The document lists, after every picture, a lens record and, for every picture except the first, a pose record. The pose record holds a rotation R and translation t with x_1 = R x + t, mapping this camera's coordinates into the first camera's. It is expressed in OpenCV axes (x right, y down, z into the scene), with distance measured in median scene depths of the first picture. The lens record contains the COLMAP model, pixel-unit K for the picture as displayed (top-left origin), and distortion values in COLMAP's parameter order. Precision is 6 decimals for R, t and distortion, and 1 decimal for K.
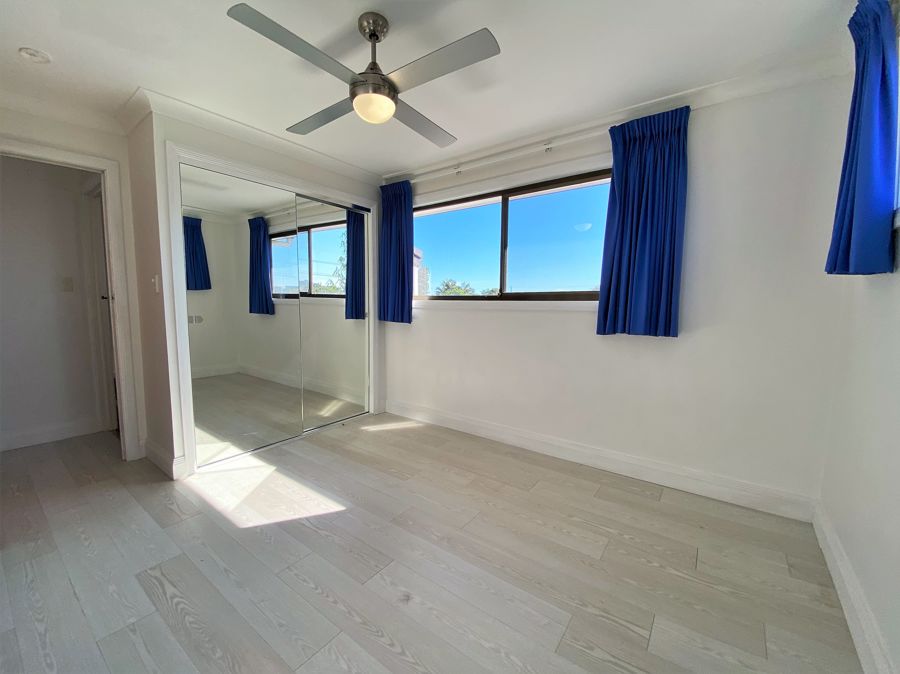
lens RADIAL K [[368.3, 0, 446.1], [0, 368.3, 338.1], [0, 0, 1]] dist [0.013722, -0.014468]
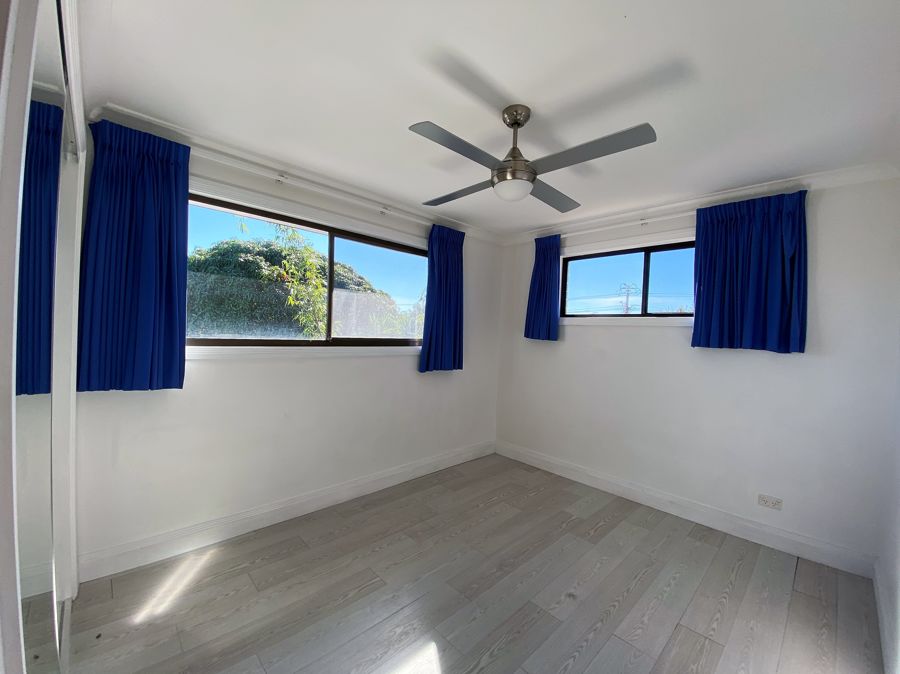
lens RADIAL K [[368.3, 0, 455.5], [0, 368.3, 333.5], [0, 0, 1]] dist [0.013722, -0.014468]
pose [[0.148067, -0.003271, 0.988972, -0.812655], [0.059078, 0.998238, -0.005543, -0.127948], [-0.987211, 0.059247, 0.147999, 0.652685]]
